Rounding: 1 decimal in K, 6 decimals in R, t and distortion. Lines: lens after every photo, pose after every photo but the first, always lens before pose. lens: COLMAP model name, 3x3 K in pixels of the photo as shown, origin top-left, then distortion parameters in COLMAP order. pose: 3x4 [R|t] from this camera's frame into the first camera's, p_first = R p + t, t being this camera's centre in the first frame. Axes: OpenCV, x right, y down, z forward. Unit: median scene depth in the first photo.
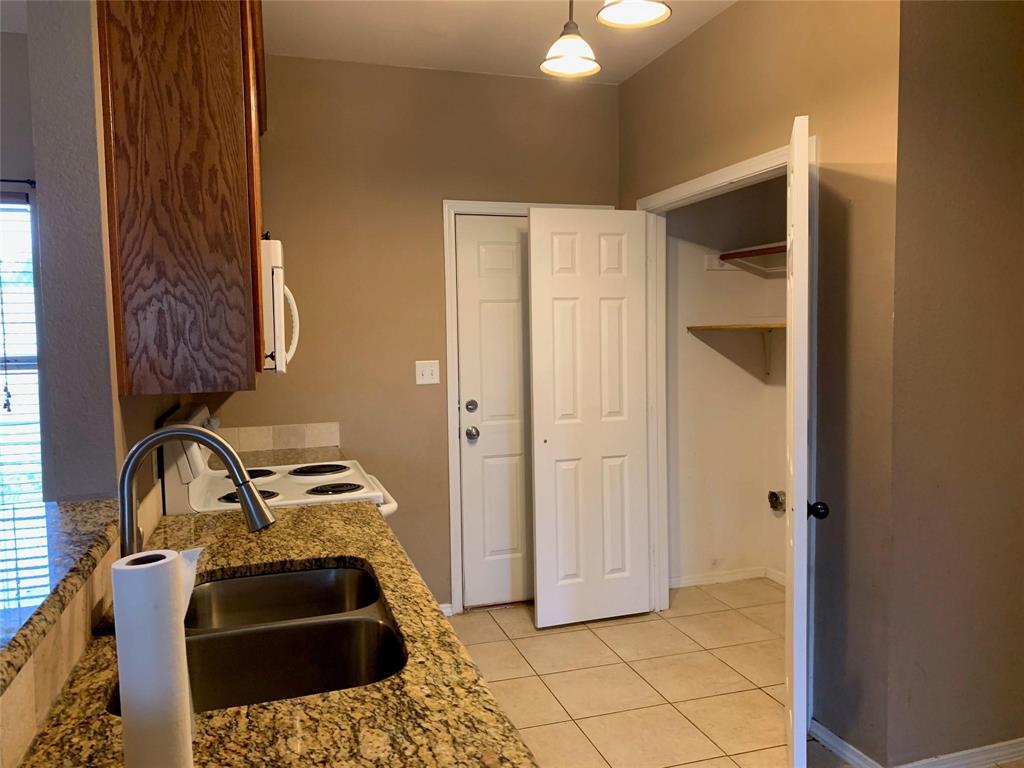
lens RADIAL K [[786.1, 0, 518.0], [0, 786.1, 377.5], [0, 0, 1]] dist [0.033747, -0.032465]
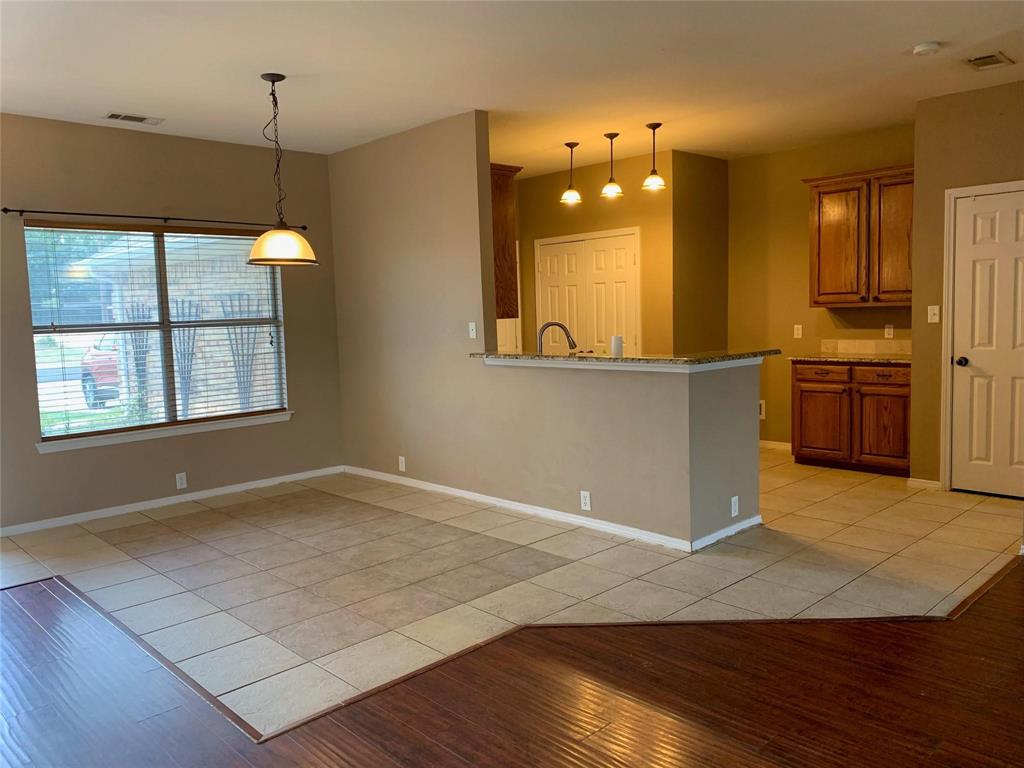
lens RADIAL K [[786.1, 0, 511.0], [0, 786.1, 386.1], [0, 0, 1]] dist [0.033747, -0.032465]
pose [[0.897311, -0.055238, 0.437930, -1.721258], [0.043946, 0.998389, 0.035887, 0.171191], [-0.439206, -0.012956, 0.898293, -1.730309]]
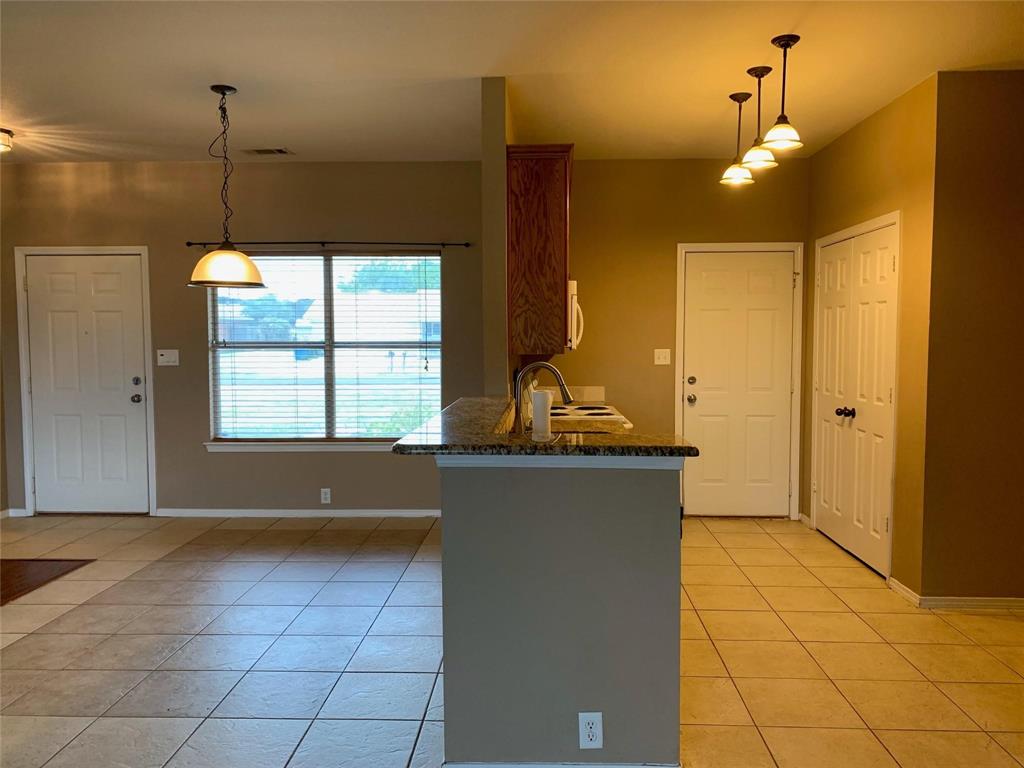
lens RADIAL K [[786.1, 0, 514.6], [0, 786.1, 381.4], [0, 0, 1]] dist [0.033747, -0.032465]
pose [[0.939039, 0.035420, -0.341980, 0.287041], [-0.034970, 0.999360, 0.007483, 0.081107], [0.342027, 0.004932, 0.939677, -1.099153]]
